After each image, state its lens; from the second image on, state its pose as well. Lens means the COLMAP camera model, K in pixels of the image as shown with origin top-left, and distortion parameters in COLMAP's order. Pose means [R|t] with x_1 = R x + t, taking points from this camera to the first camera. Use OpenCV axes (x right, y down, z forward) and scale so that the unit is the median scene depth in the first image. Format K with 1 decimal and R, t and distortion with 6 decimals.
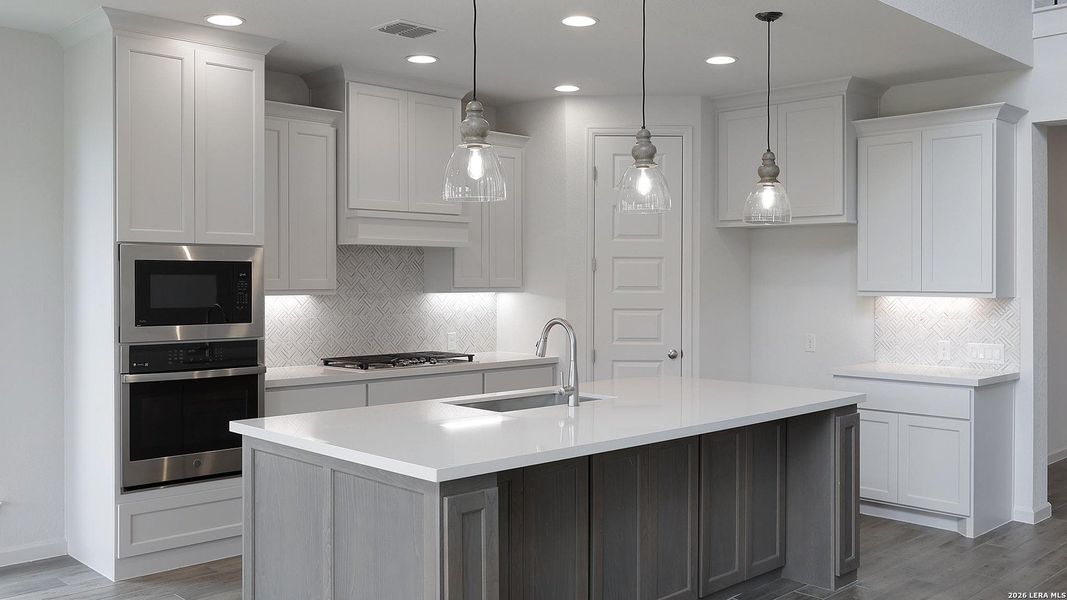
lens RADIAL K [[958.1, 0, 533.5], [0, 958.1, 300.0], [0, 0, 1]] dist [0.001999, 0.003080]
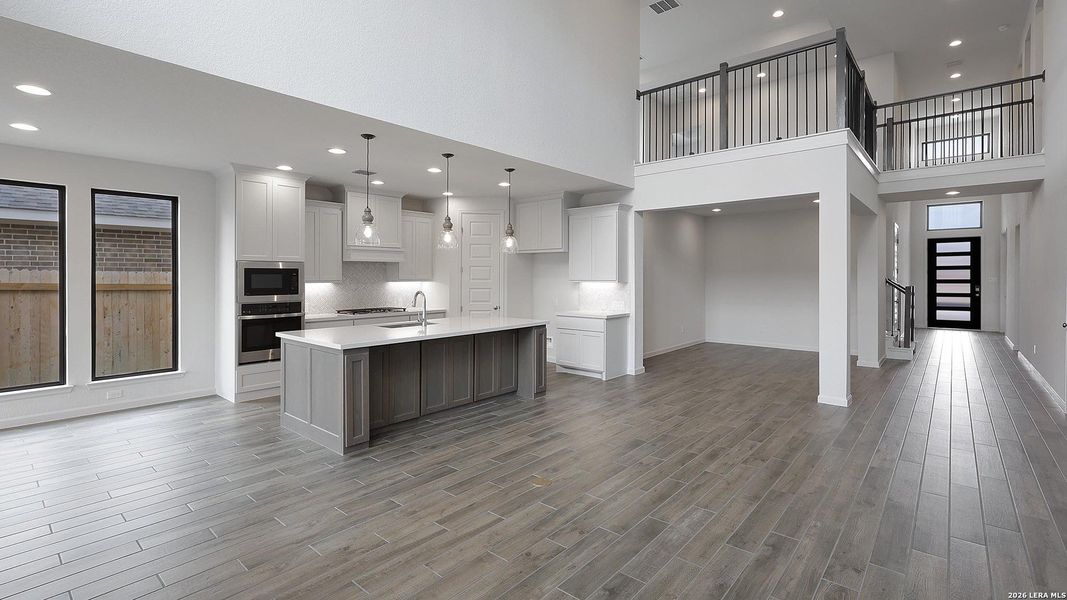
lens RADIAL K [[480.5, 0, 531.2], [0, 480.5, 280.8], [0, 0, 1]] dist [-0.000253, -0.000025]
pose [[0.996617, -0.003931, 0.082088, 0.165543], [0.004893, 0.999922, -0.011521, 0.006164], [-0.082036, 0.011884, 0.996559, -0.209559]]
